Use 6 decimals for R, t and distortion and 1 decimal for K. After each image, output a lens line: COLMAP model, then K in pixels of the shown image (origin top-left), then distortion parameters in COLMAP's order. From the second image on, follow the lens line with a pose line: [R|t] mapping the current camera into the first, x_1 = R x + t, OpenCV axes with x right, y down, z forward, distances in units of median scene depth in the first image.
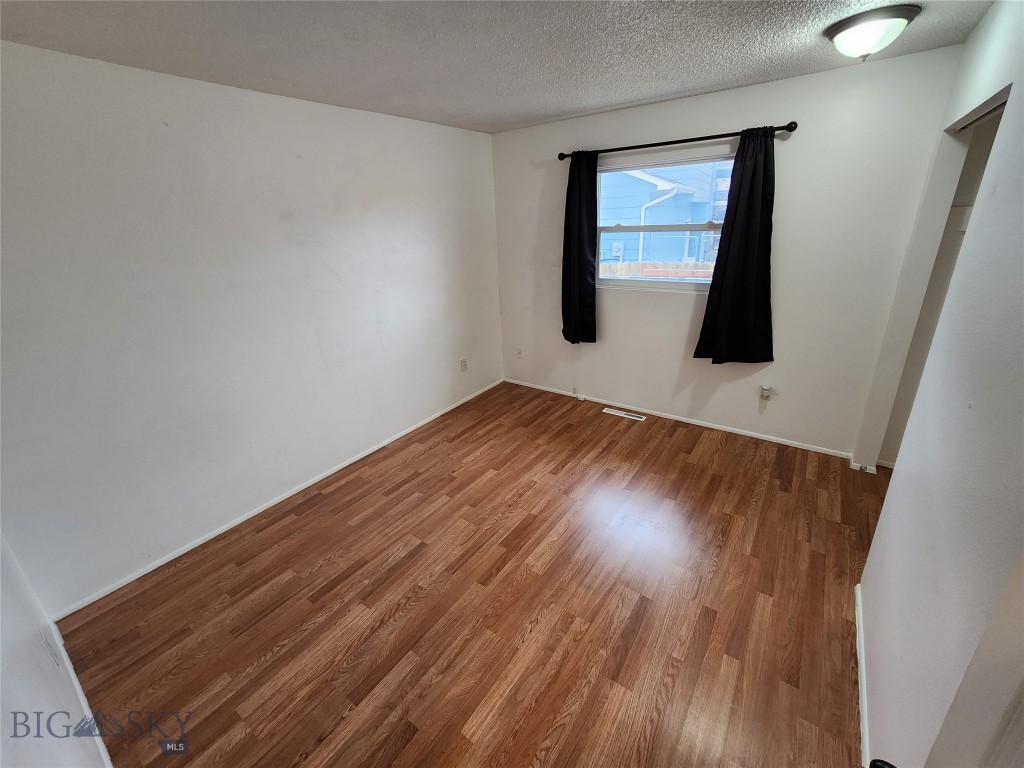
lens RADIAL K [[423.2, 0, 515.5], [0, 423.2, 372.6], [0, 0, 1]] dist [0.000252, -0.000008]
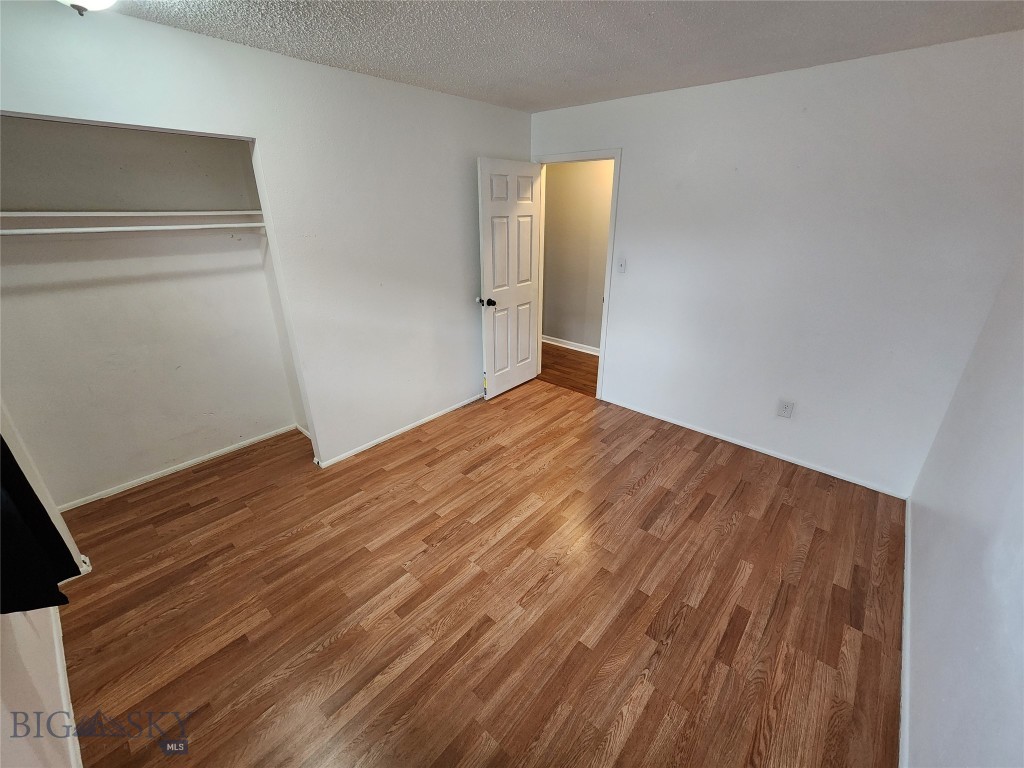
lens RADIAL K [[423.2, 0, 515.5], [0, 423.2, 372.6], [0, 0, 1]] dist [0.000252, -0.000008]
pose [[-0.993822, 0.002480, 0.110955, -0.024668], [0.075633, 0.746783, 0.660753, -0.530044], [-0.081220, 0.665063, -0.742357, 1.444071]]
